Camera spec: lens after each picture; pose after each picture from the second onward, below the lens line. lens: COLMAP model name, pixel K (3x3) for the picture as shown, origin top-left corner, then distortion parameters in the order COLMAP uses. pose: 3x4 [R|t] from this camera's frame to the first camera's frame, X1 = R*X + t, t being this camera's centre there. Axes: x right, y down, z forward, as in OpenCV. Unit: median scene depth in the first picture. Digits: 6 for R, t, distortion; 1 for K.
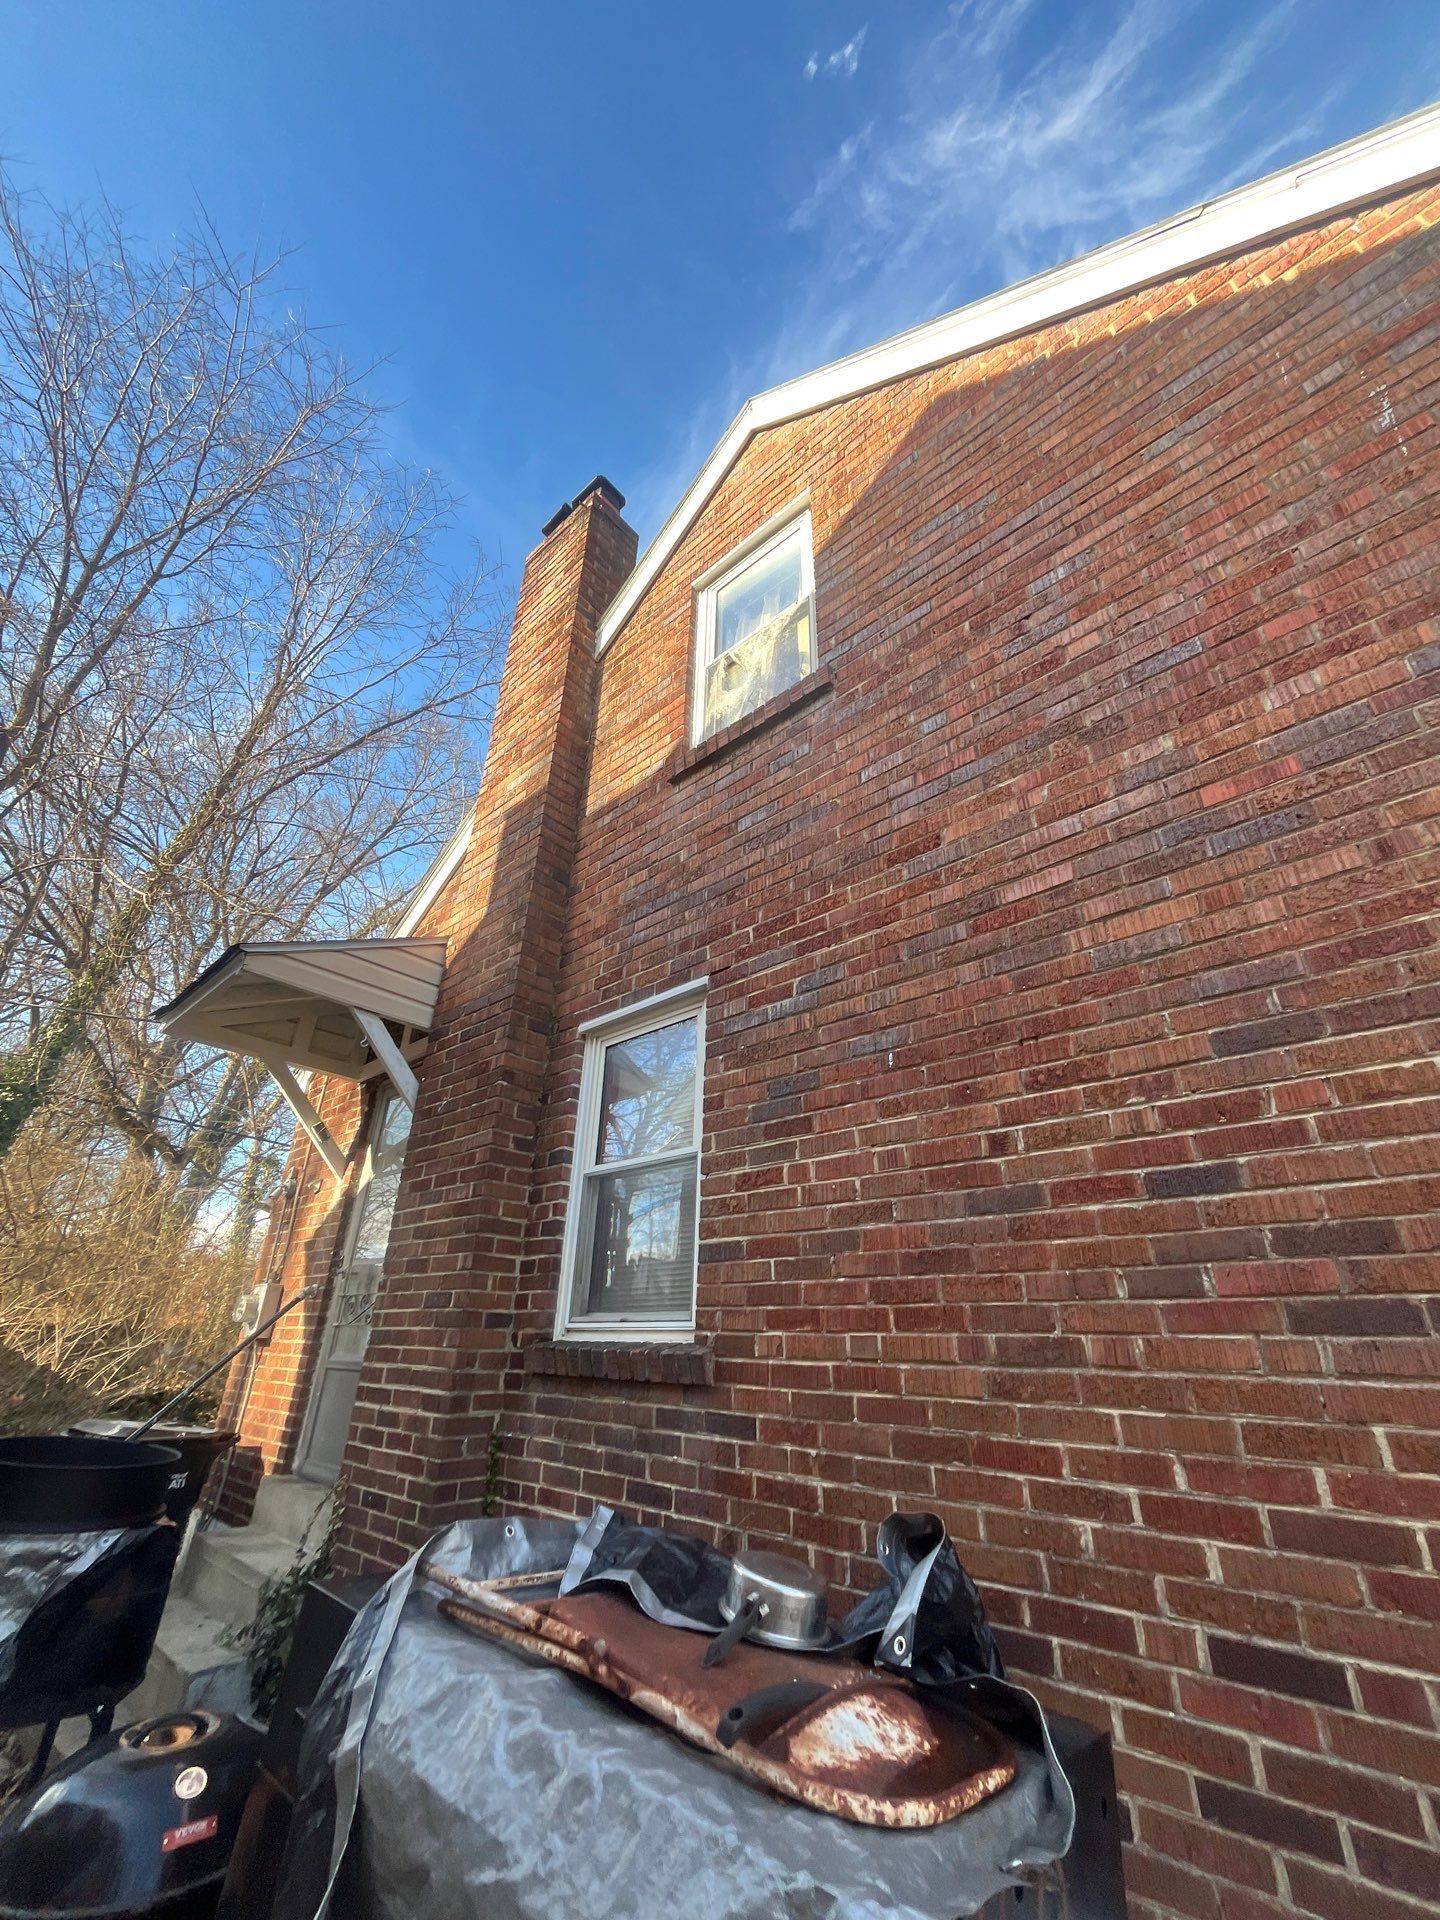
lens RADIAL K [[775.6, 0, 721.9], [0, 775.6, 956.7], [0, 0, 1]] dist [-0.003336, 0.001164]
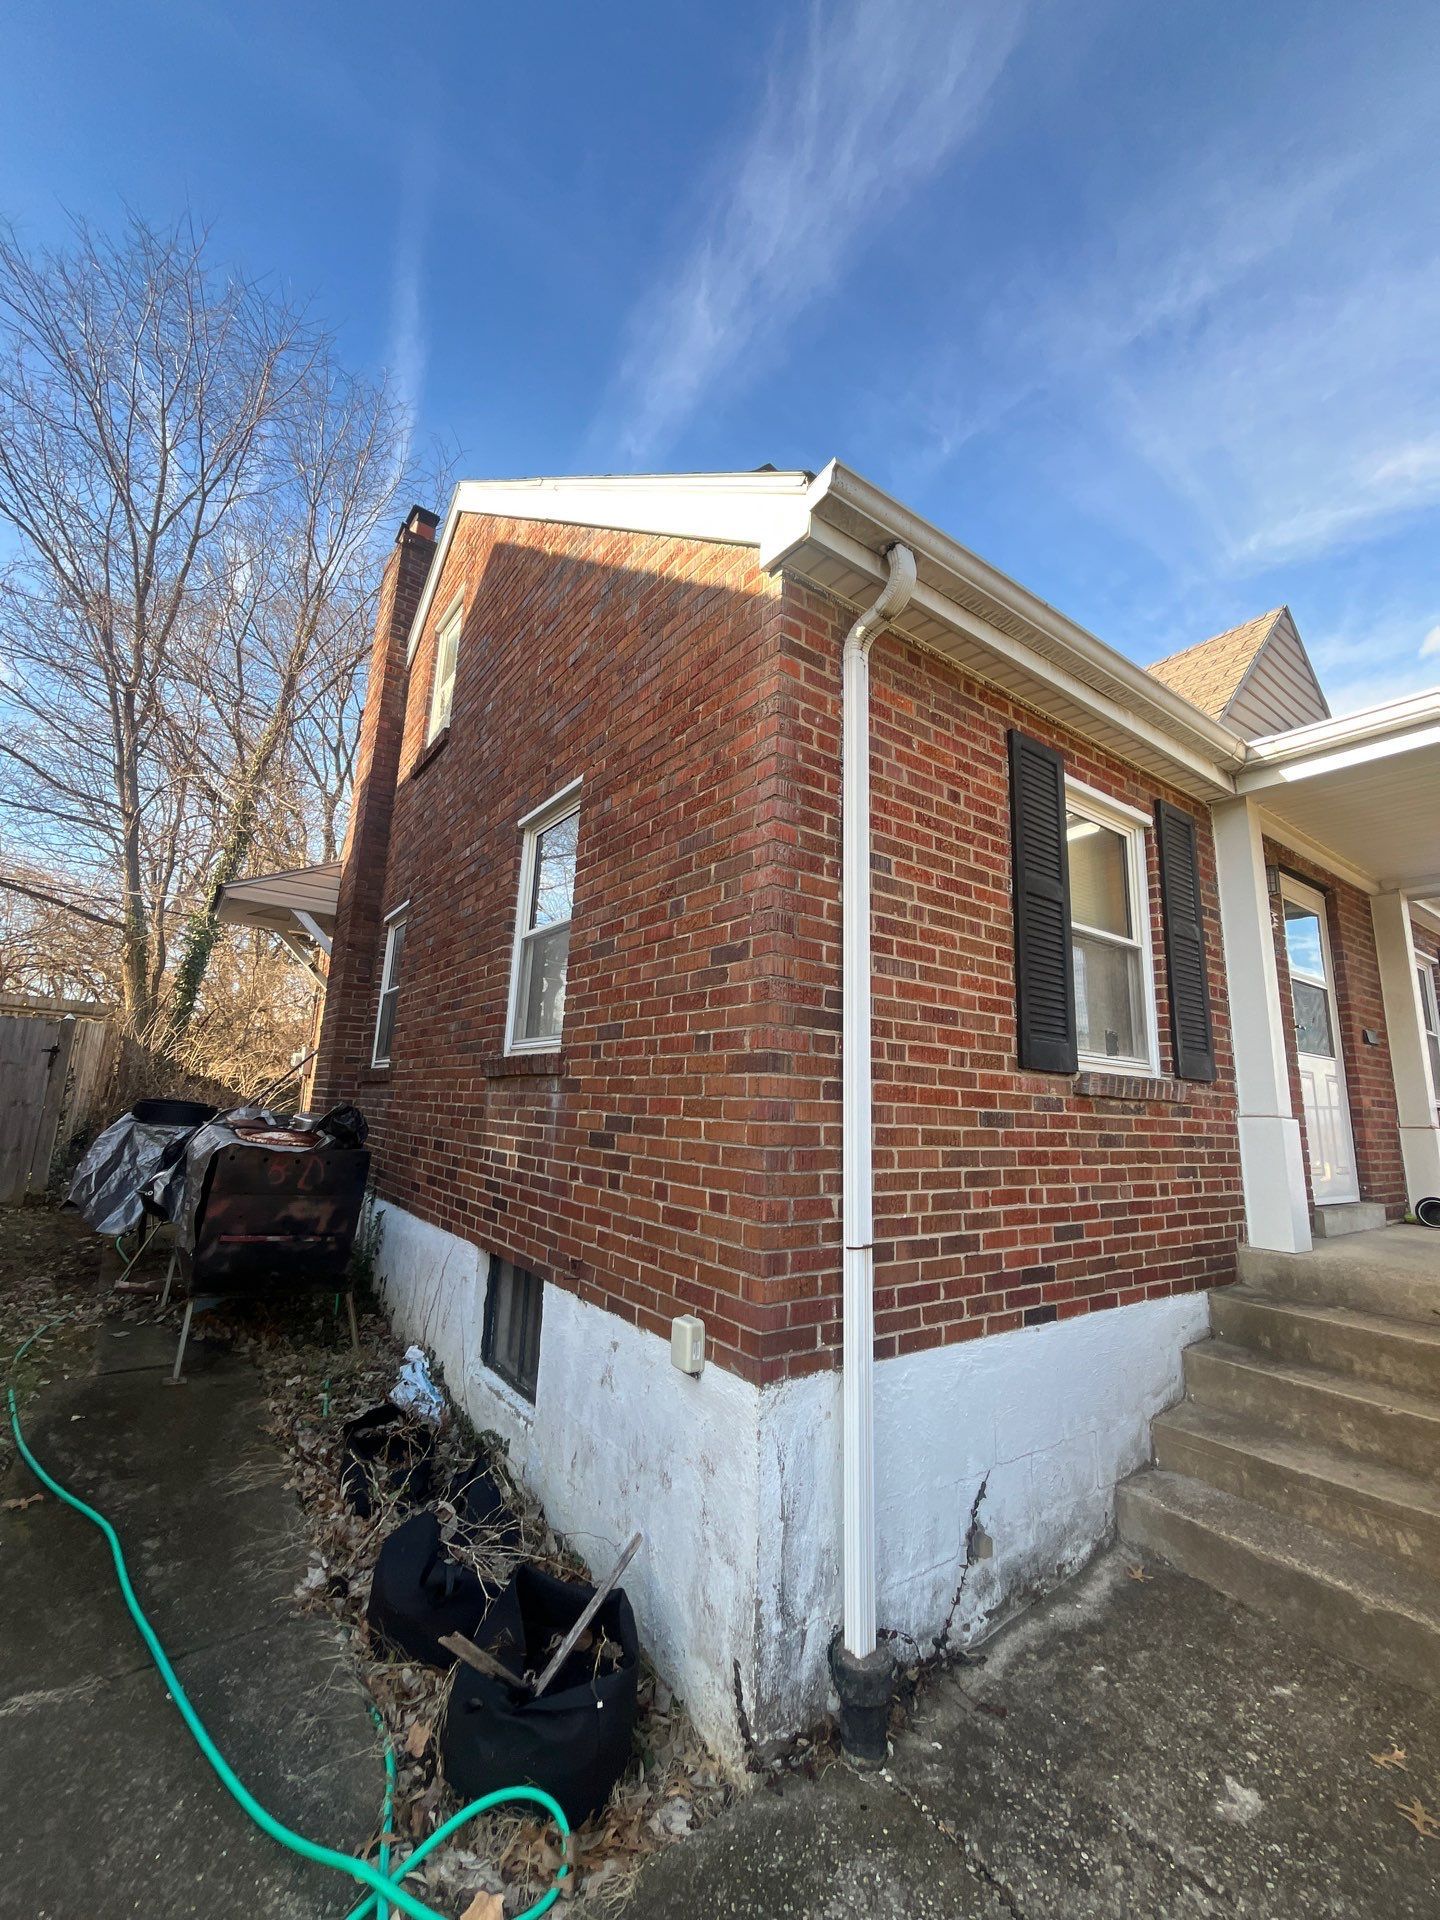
lens RADIAL K [[775.6, 0, 720.8], [0, 775.6, 956.2], [0, 0, 1]] dist [-0.003336, 0.001164]
pose [[0.979365, -0.029929, -0.199873, 0.890481], [0.082473, 0.962066, 0.260051, -0.220092], [0.184508, -0.271169, 0.944682, -0.593519]]
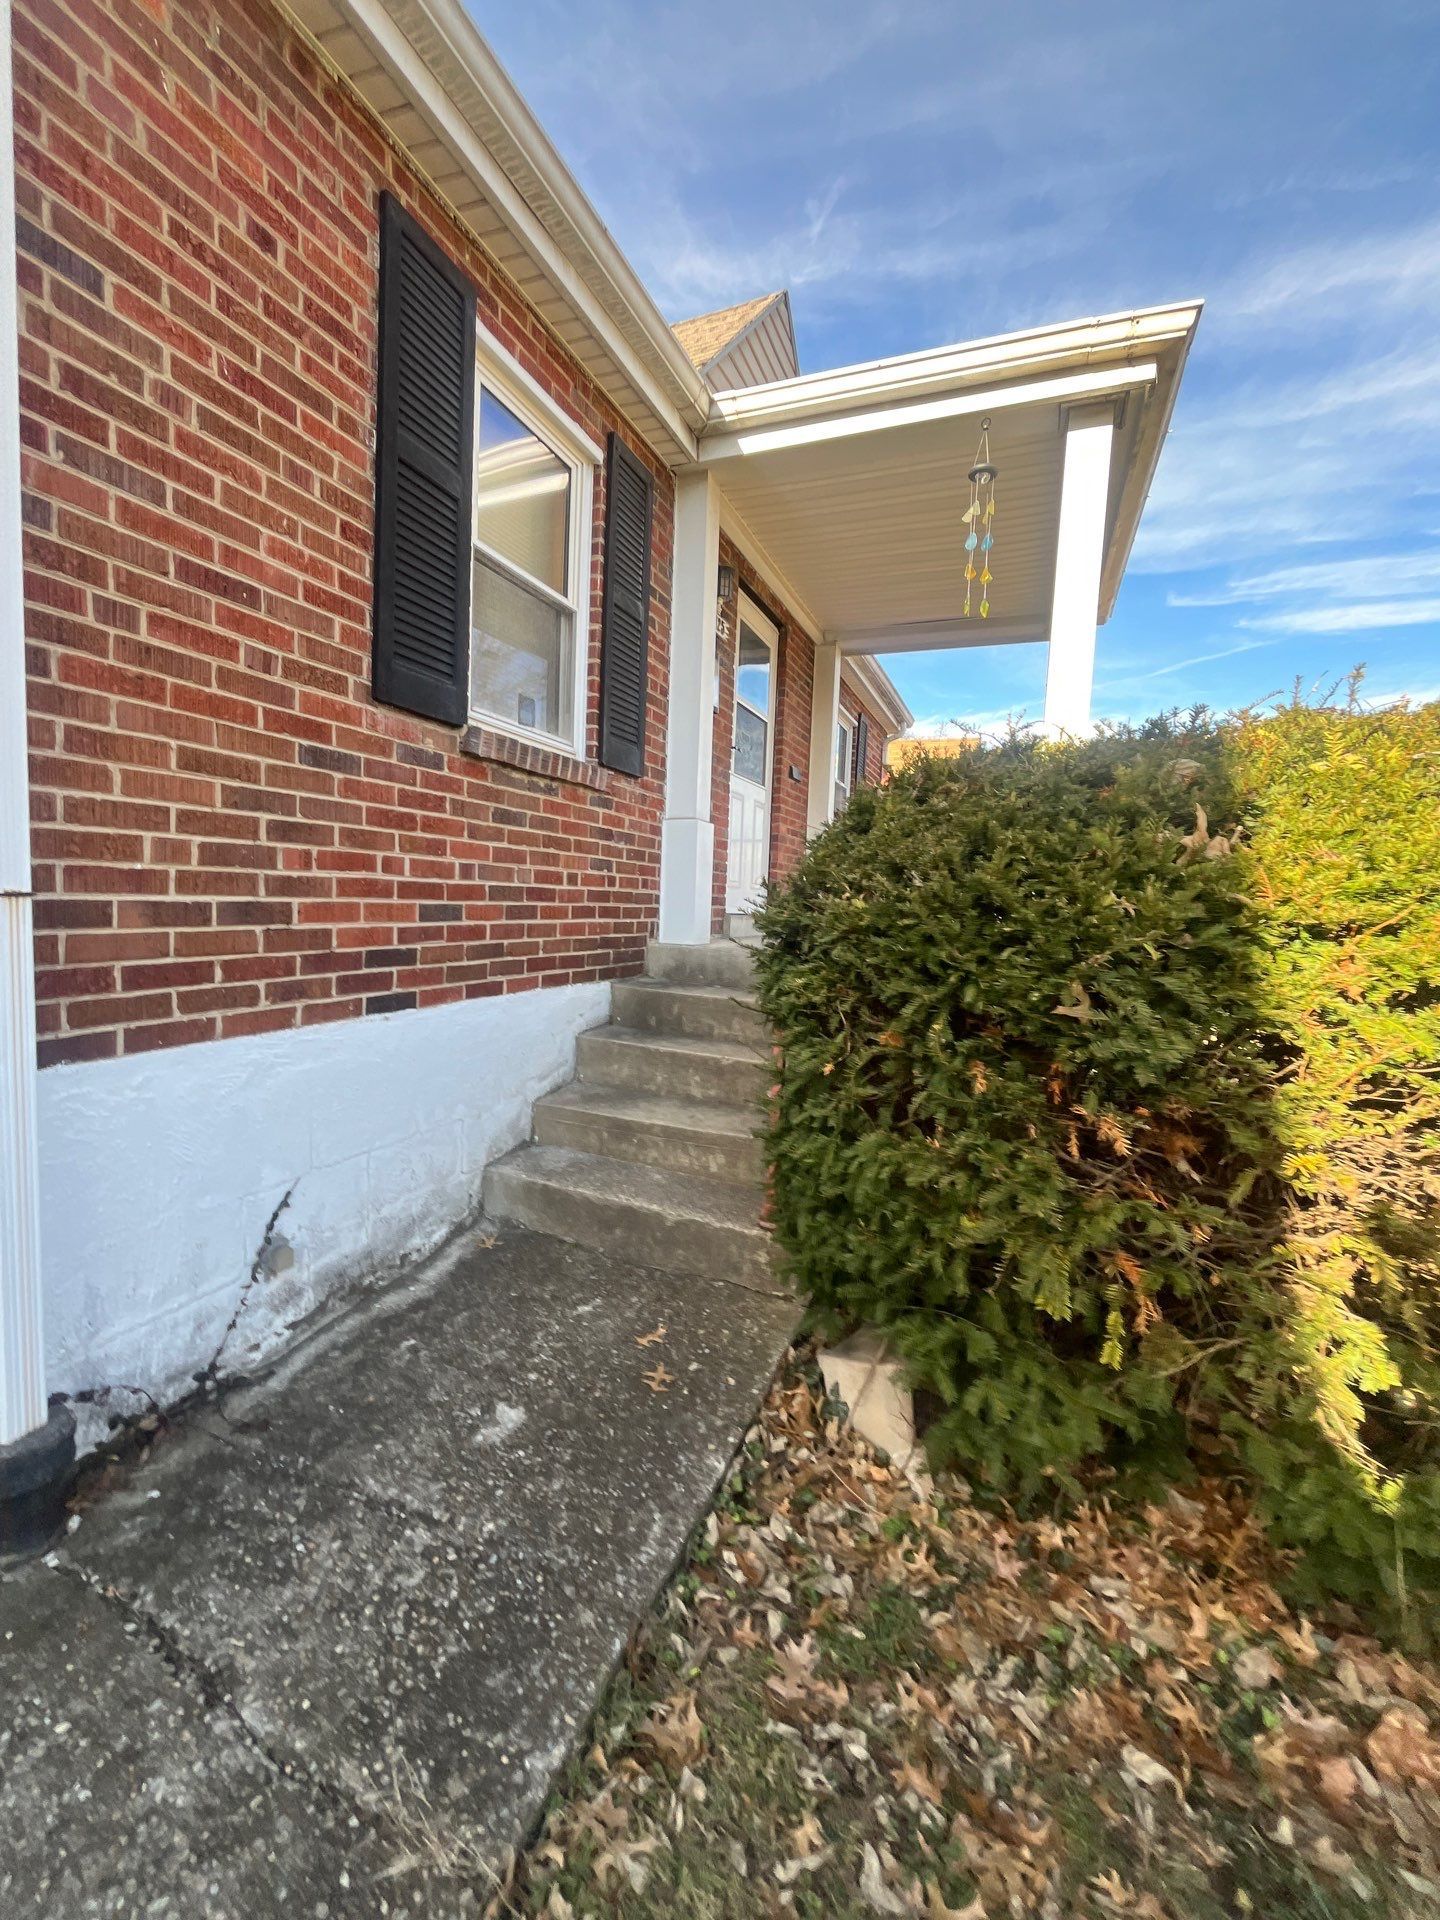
lens RADIAL K [[775.6, 0, 719.1], [0, 775.6, 953.1], [0, 0, 1]] dist [-0.003336, 0.001164]
pose [[0.937632, -0.015053, 0.347303, 1.055222], [-0.170020, 0.851561, 0.495920, -0.066509], [-0.303215, -0.524040, 0.795892, -0.489888]]
